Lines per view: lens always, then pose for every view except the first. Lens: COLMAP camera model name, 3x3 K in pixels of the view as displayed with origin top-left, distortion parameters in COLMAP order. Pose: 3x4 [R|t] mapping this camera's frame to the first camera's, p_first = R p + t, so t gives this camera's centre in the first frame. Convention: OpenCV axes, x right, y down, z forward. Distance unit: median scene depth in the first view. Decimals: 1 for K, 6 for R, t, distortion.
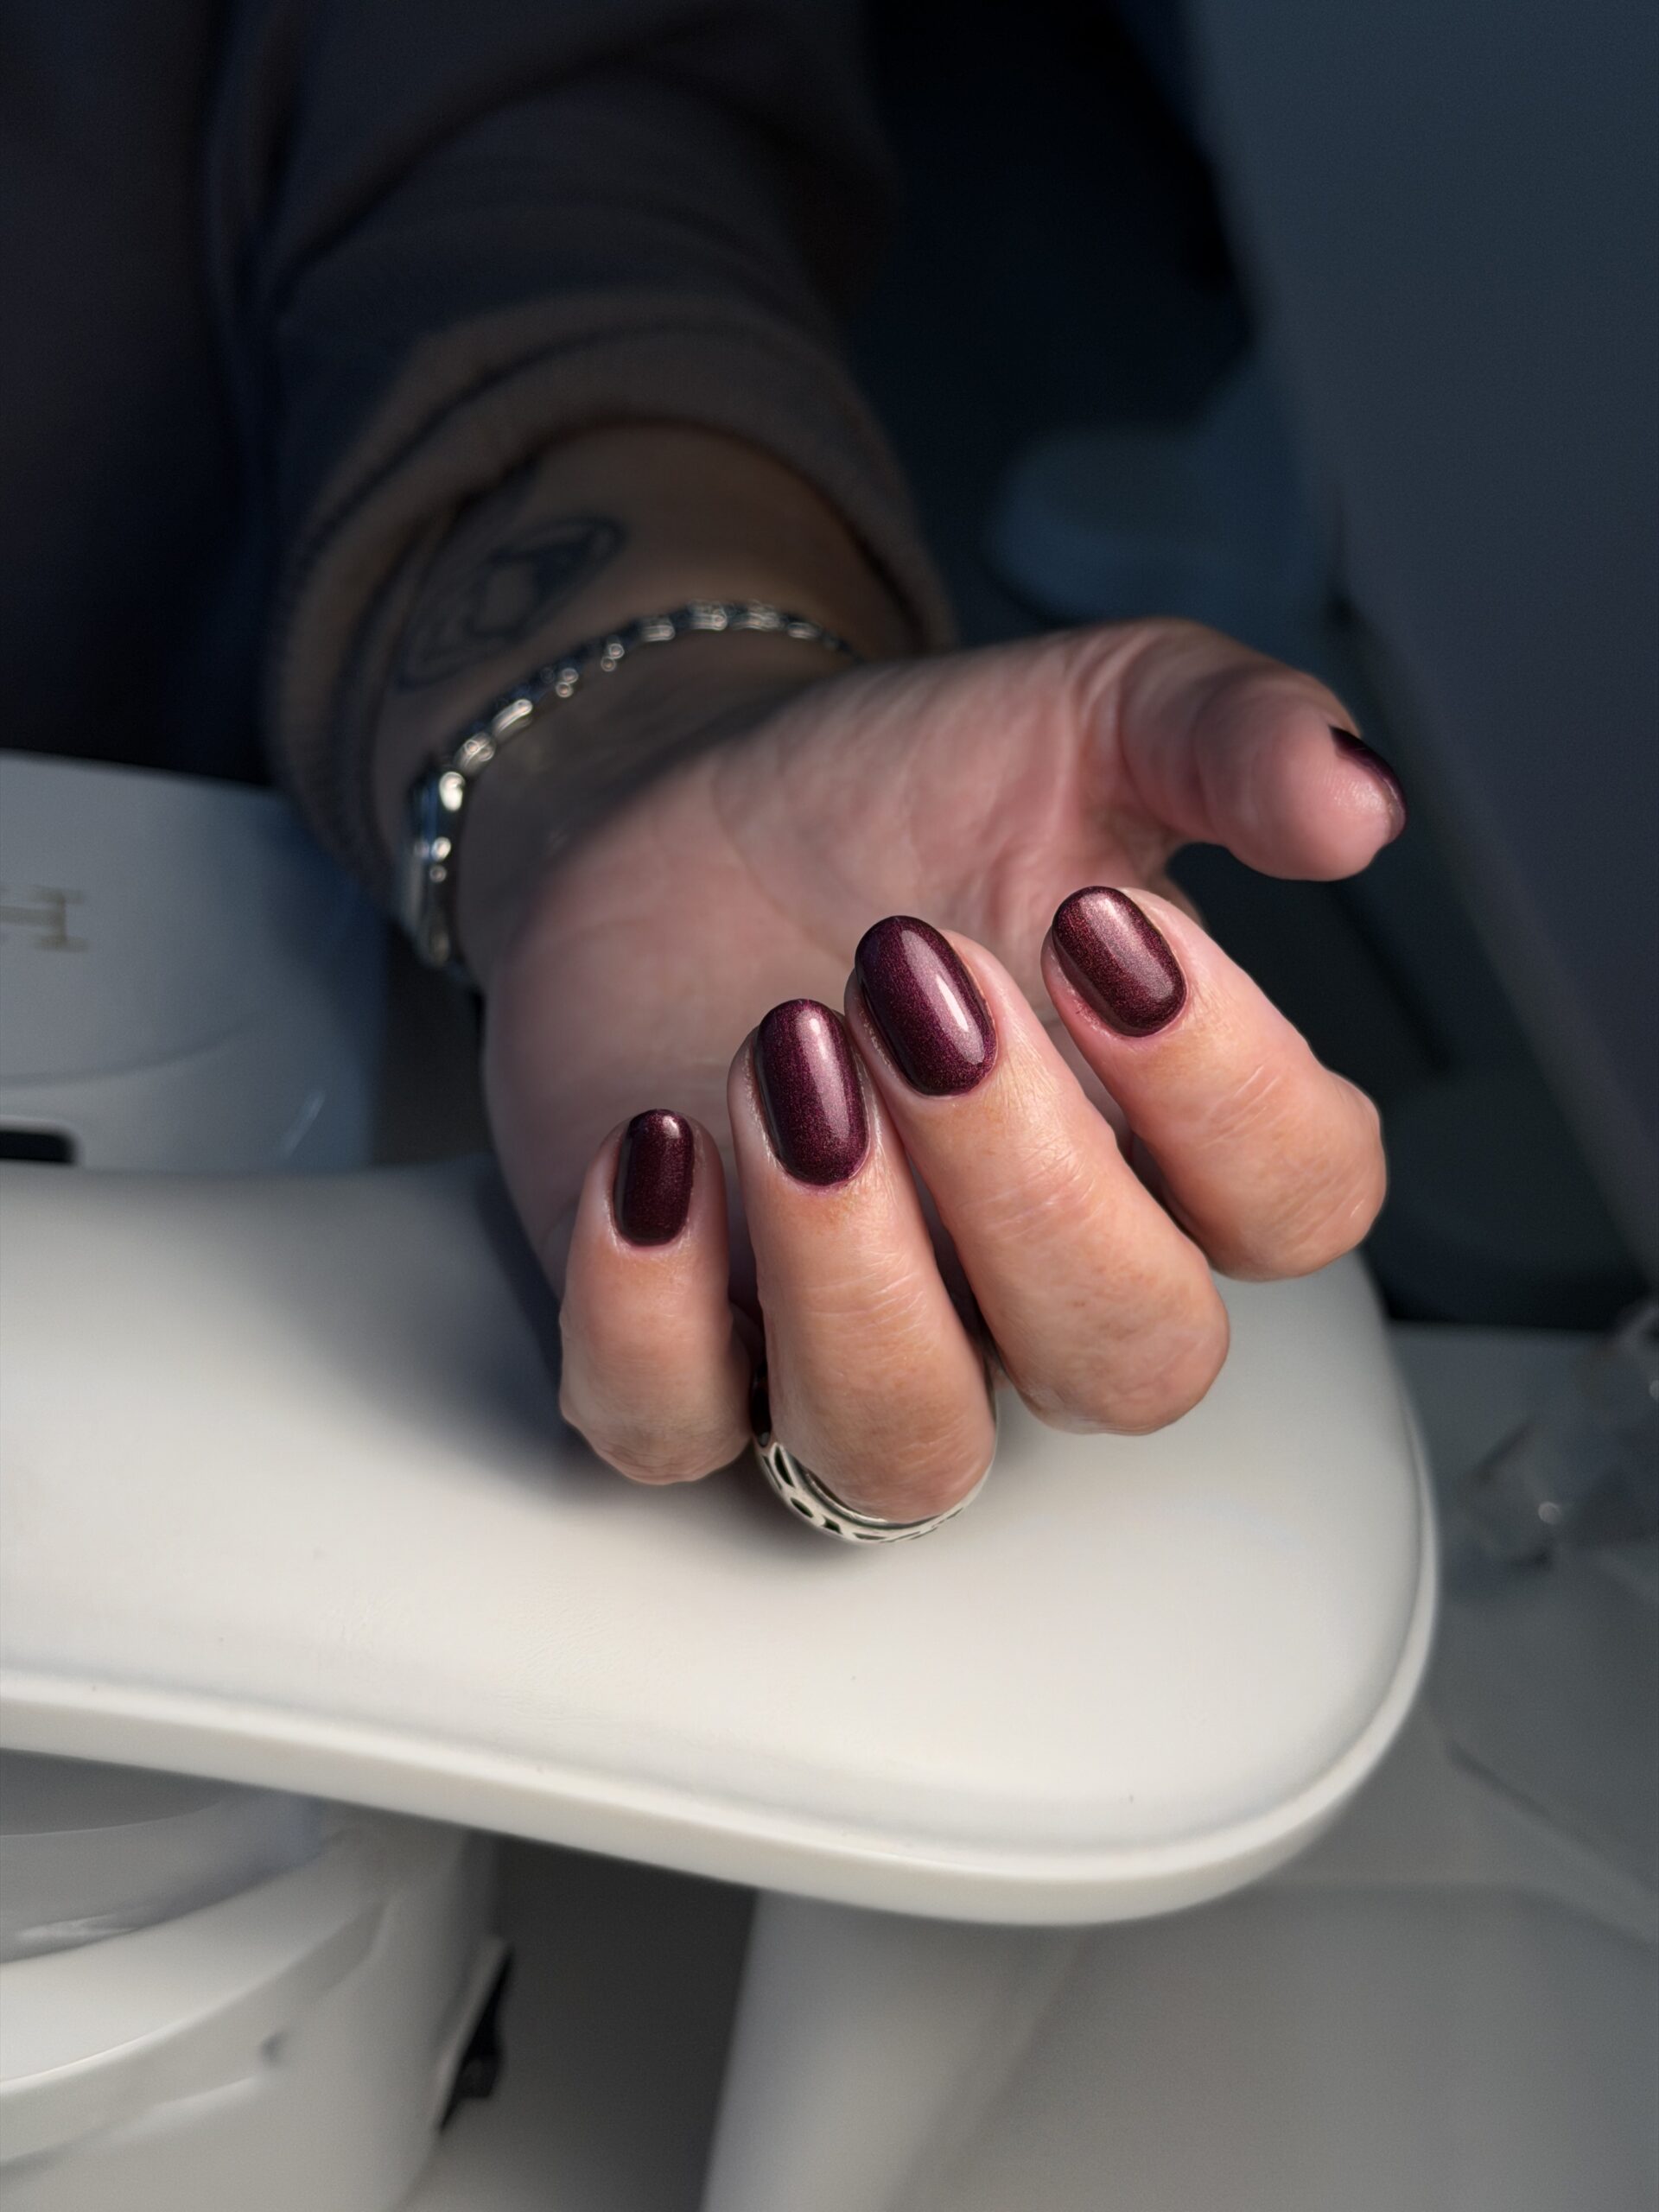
lens RADIAL K [[3036.6, 0, 829.5], [0, 3036.6, 1106.0], [0, 0, 1]] dist [0.155531, 0.005346]
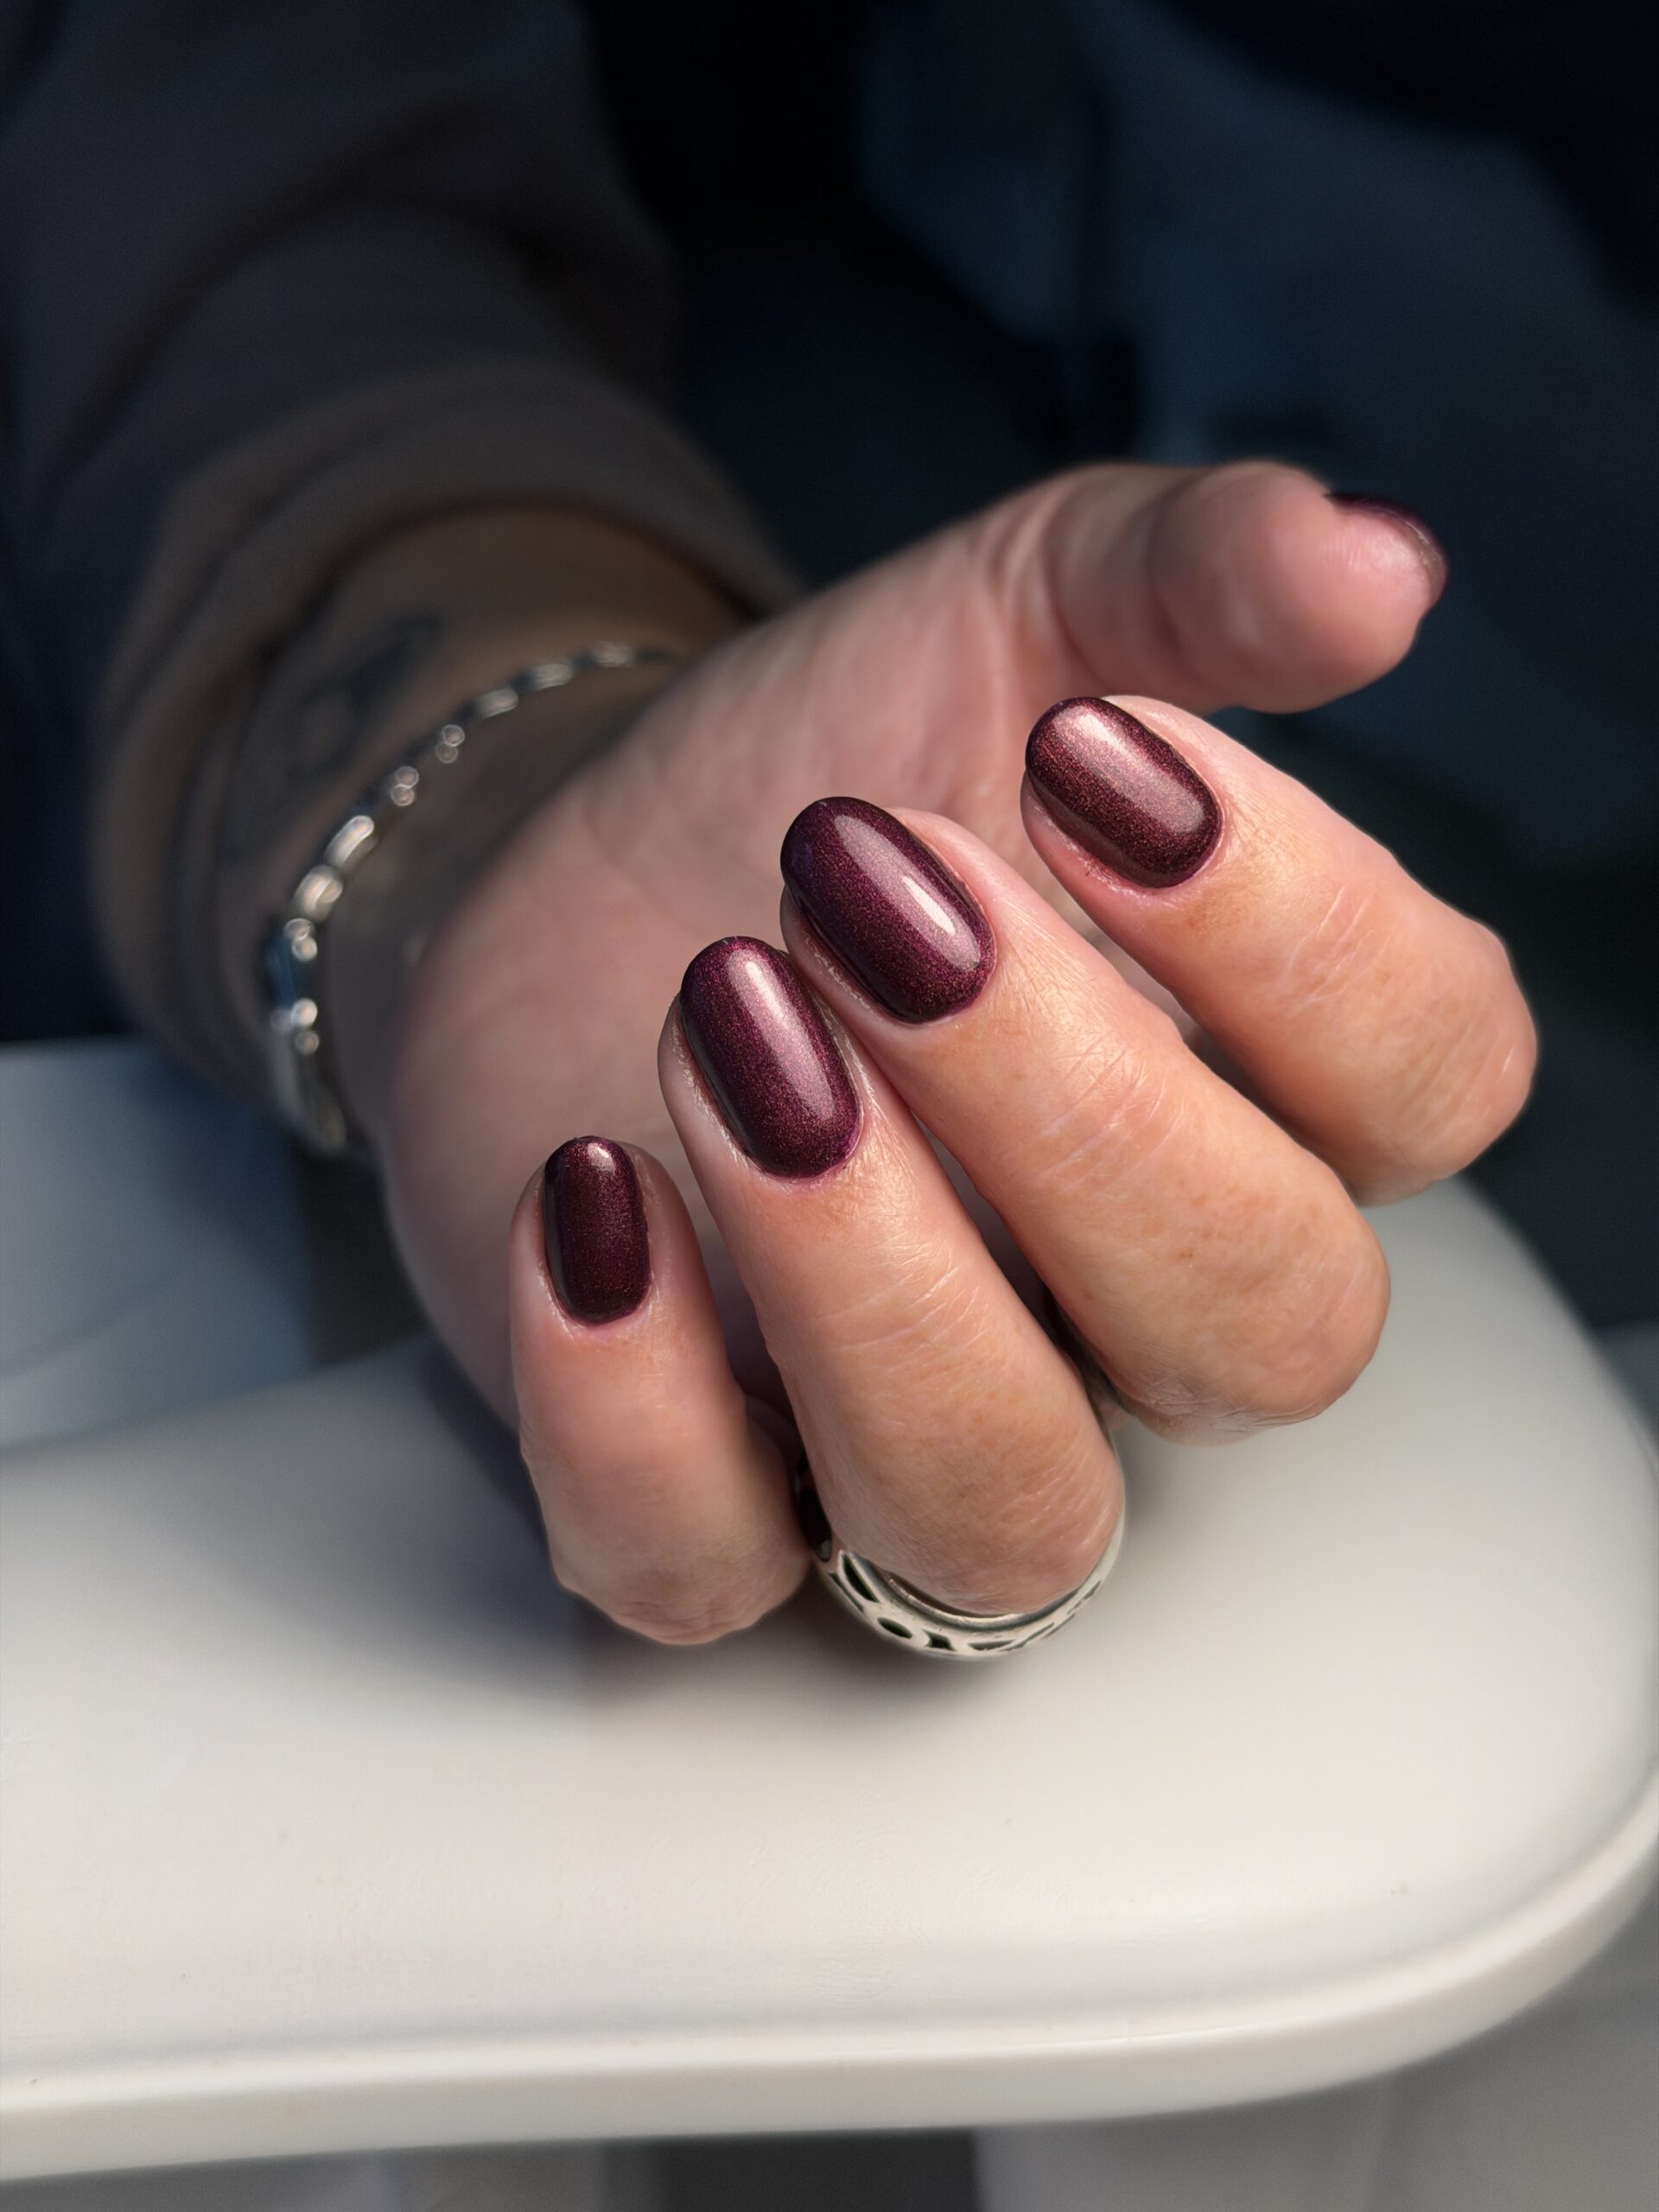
lens RADIAL K [[3036.6, 0, 829.5], [0, 3036.6, 1106.0], [0, 0, 1]] dist [0.155531, 0.005346]
pose [[0.971165, -0.238253, 0.008574, -0.000562], [0.238032, 0.966999, -0.090847, 0.076155], [0.013354, 0.090269, 0.995828, 0.247369]]
